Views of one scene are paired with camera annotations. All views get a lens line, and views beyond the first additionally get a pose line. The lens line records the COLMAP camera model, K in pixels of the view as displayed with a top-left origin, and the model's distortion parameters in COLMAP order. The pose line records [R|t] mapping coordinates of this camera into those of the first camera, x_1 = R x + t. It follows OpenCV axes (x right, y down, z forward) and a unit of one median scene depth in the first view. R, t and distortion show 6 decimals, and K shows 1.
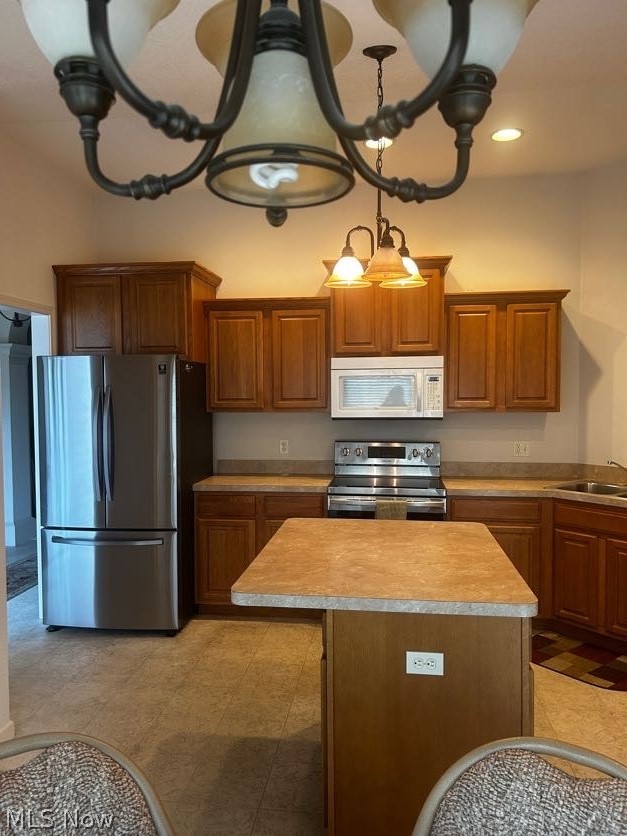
lens RADIAL K [[631.4, 0, 306.0], [0, 631.4, 422.6], [0, 0, 1]] dist [0.055311, -0.059358]
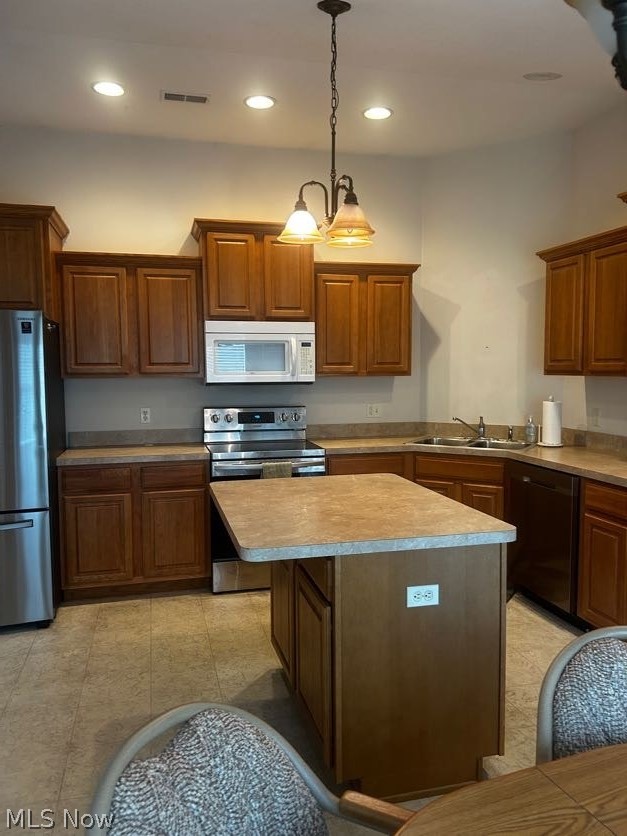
lens RADIAL K [[631.4, 0, 306.6], [0, 631.4, 418.8], [0, 0, 1]] dist [0.055311, -0.059358]
pose [[0.931083, -0.030290, 0.363548, -0.176375], [0.019336, 0.999244, 0.033733, 0.018142], [-0.364295, -0.024379, 0.930965, 0.036454]]
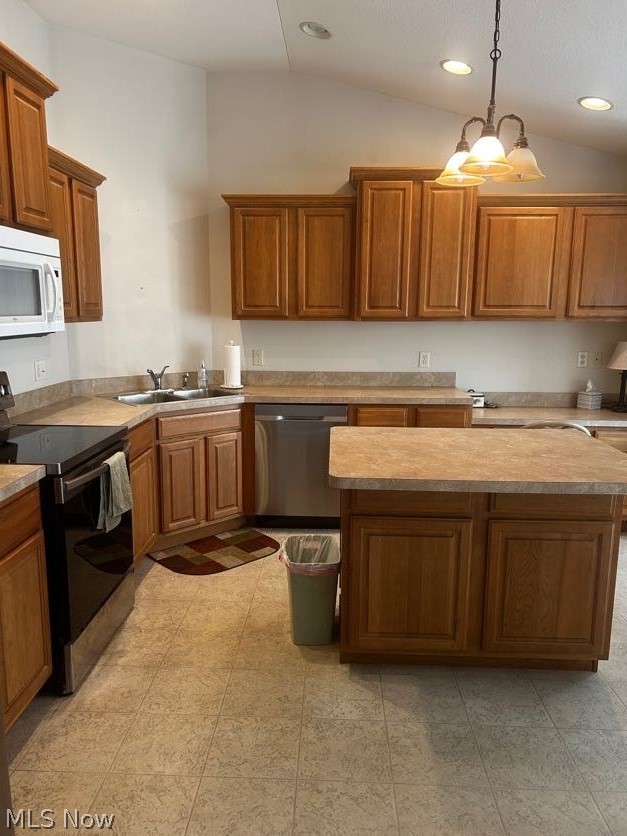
lens RADIAL K [[631.4, 0, 307.7], [0, 631.4, 422.6], [0, 0, 1]] dist [0.055311, -0.059358]
pose [[-0.089852, -0.172754, 0.980858, -0.509818], [0.043987, 0.983192, 0.177195, -0.021496], [-0.994983, 0.059066, -0.080742, 0.799918]]
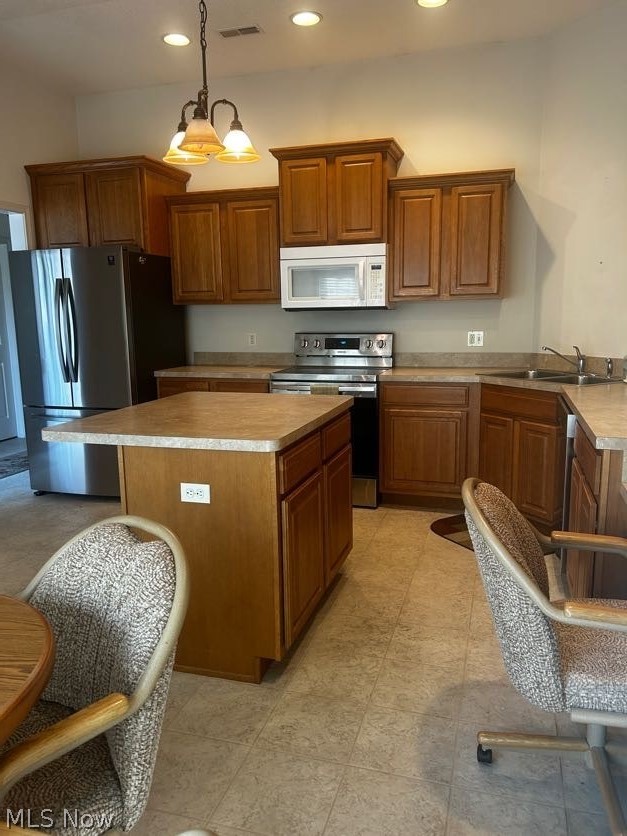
lens RADIAL K [[631.4, 0, 316.5], [0, 631.4, 420.2], [0, 0, 1]] dist [0.055311, -0.059358]
pose [[0.987482, 0.018343, -0.156664, 0.271138], [0.001079, 0.992407, 0.122995, 0.049043], [0.157731, -0.121625, 0.979964, -0.035627]]
